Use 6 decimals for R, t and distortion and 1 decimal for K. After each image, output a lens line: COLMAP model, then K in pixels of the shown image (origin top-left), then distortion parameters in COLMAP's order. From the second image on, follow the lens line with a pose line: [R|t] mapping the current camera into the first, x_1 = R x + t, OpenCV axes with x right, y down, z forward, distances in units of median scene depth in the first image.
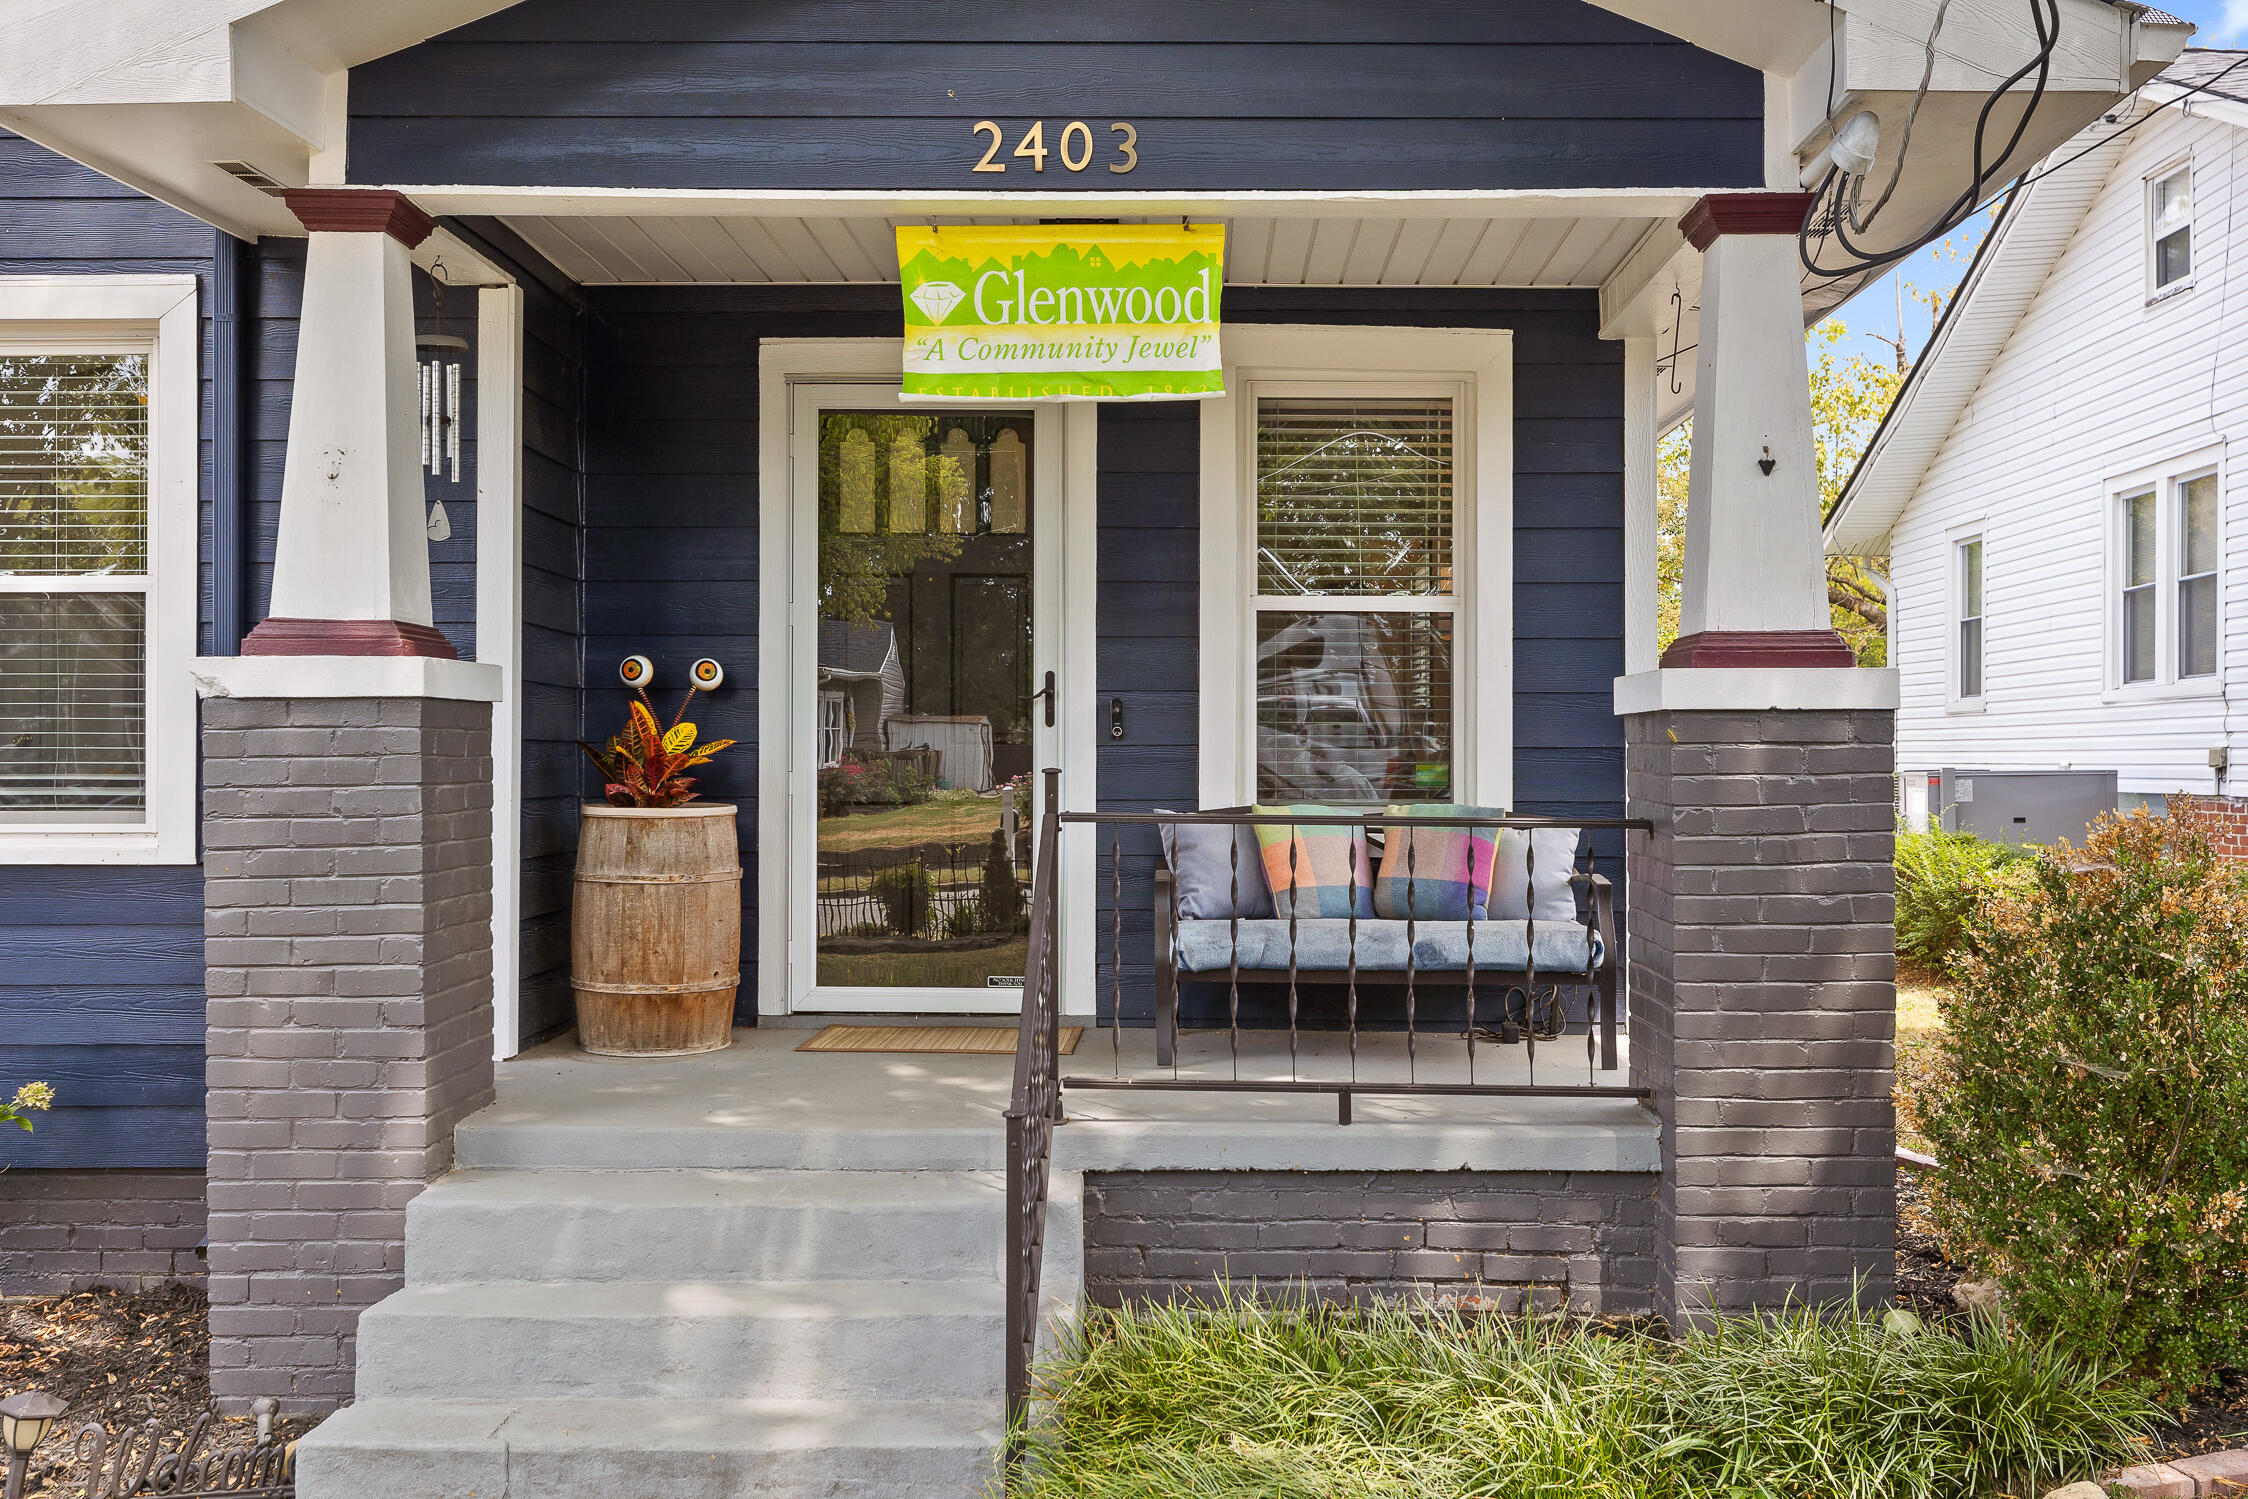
lens RADIAL K [[2497.5, 0, 1124.0], [0, 2497.5, 749.5], [0, 0, 1]] dist [0.002202, -0.012554]
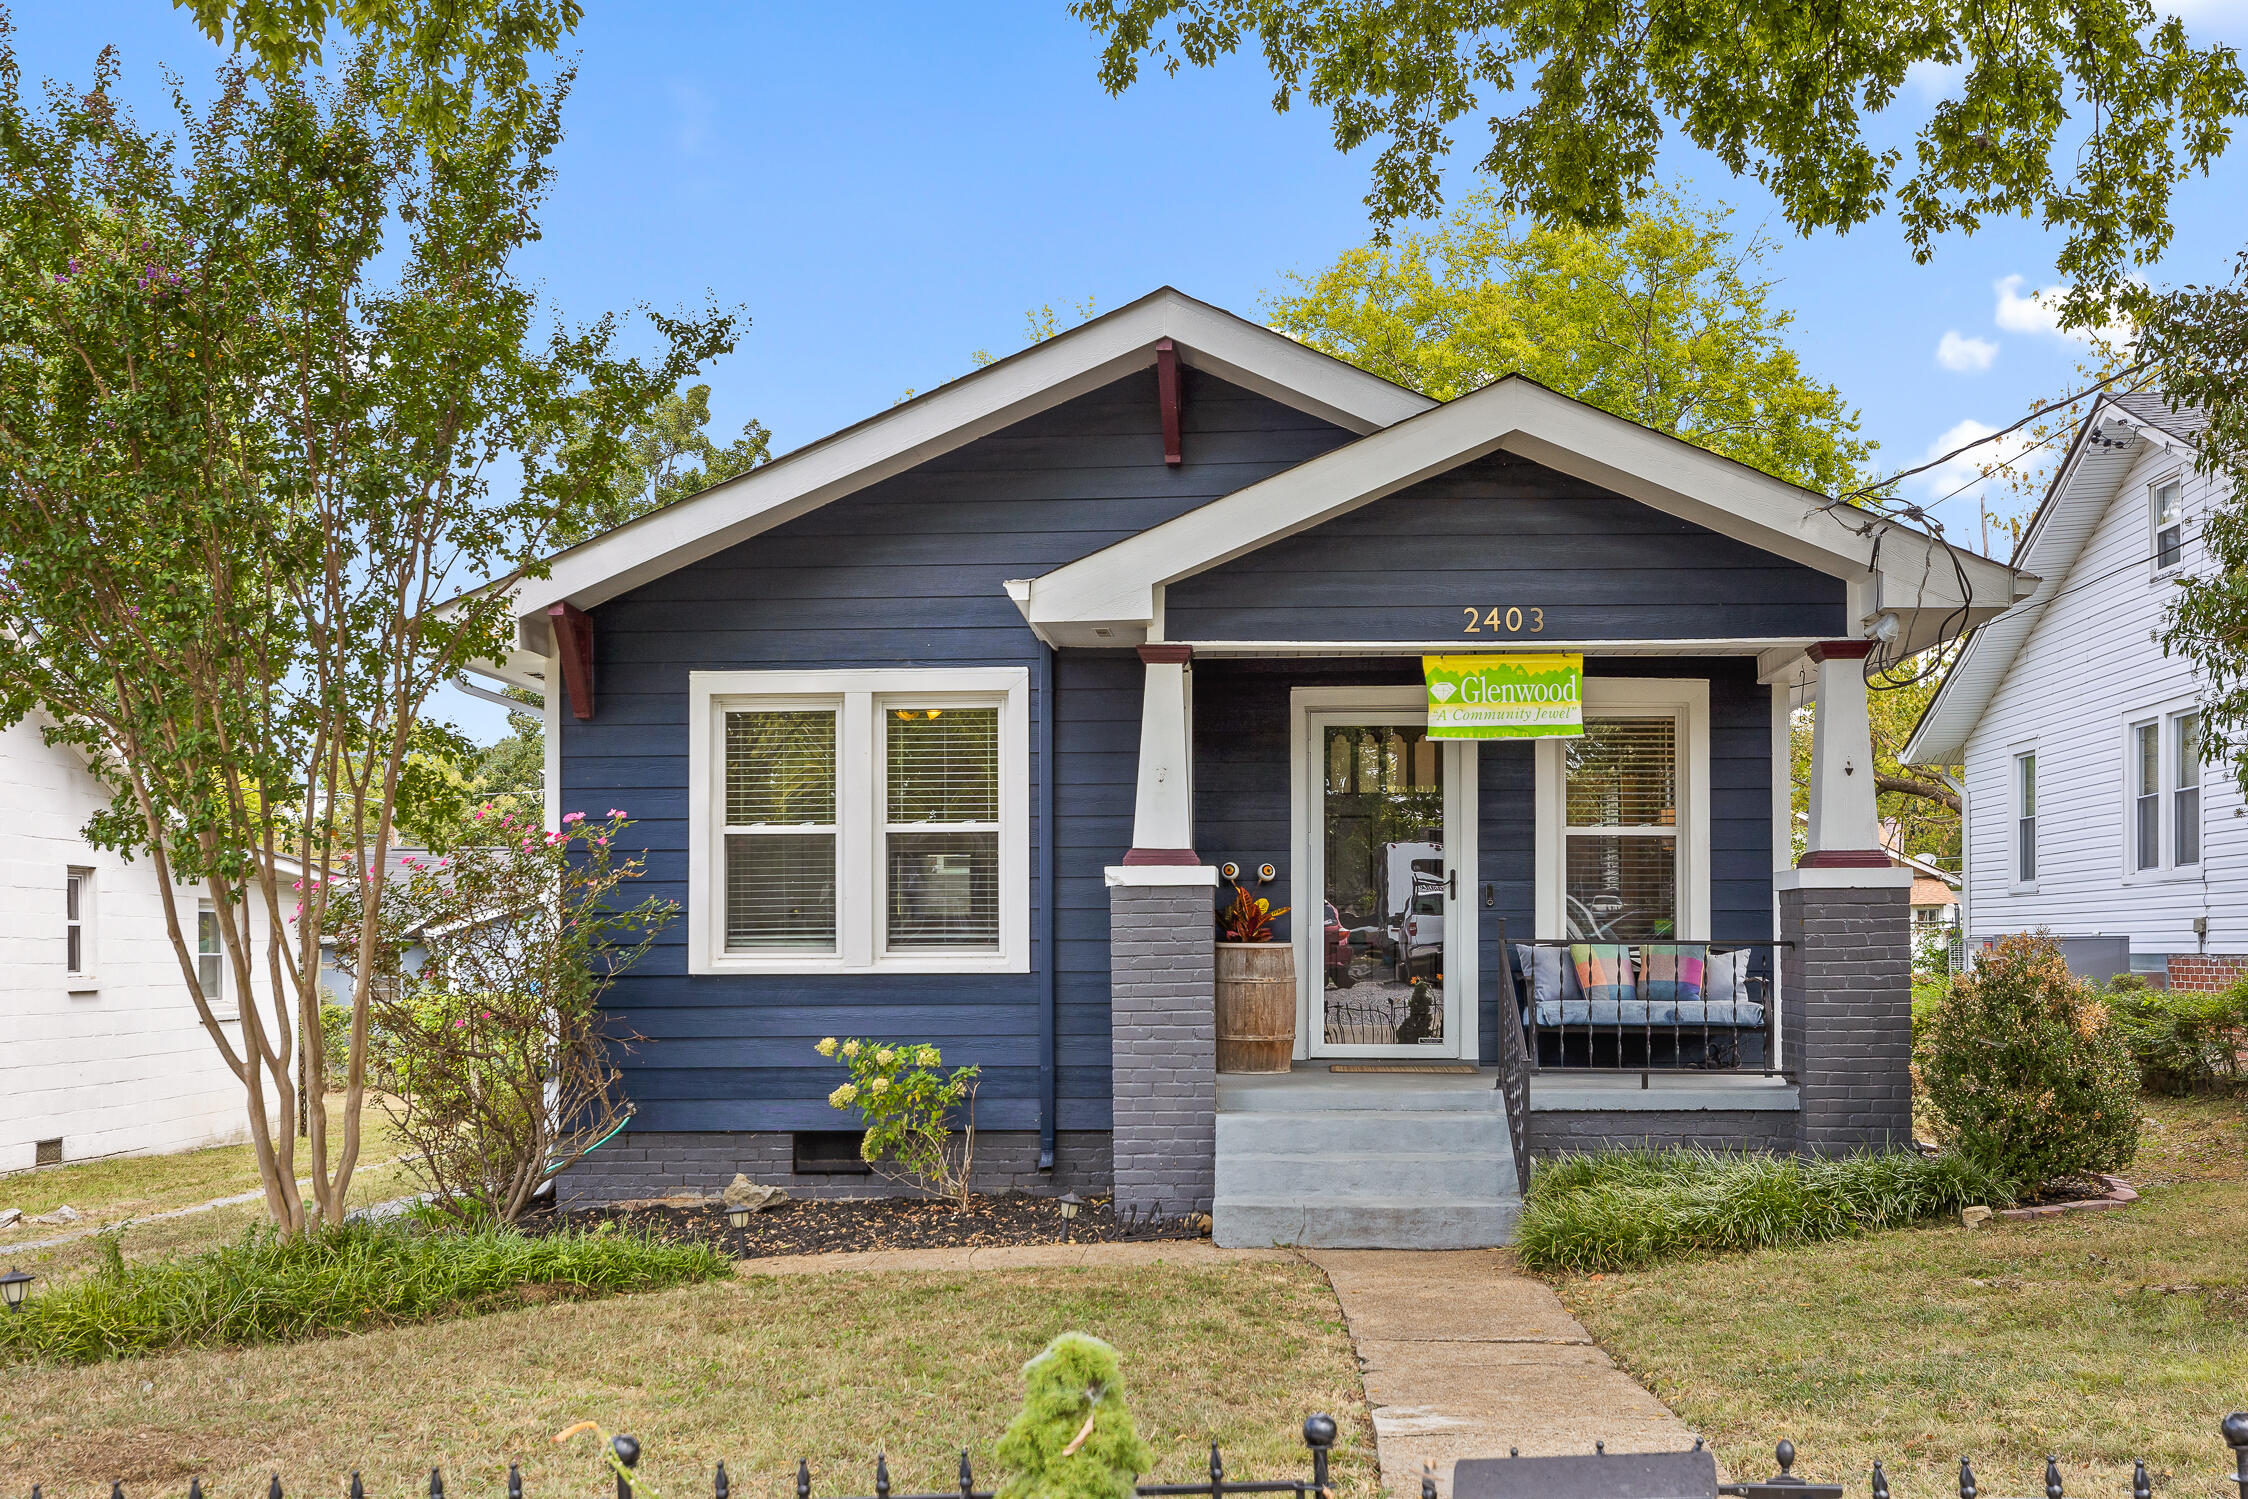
lens RADIAL K [[2409.9, 0, 1127.2], [0, 2409.9, 941.4], [0, 0, 1]] dist [-0.016469, 0.010712]
pose [[0.998908, -0.004329, -0.046527, -0.204754], [0.004432, 0.999988, 0.002112, 0.017821], [0.046517, -0.002316, 0.998915, -0.841086]]
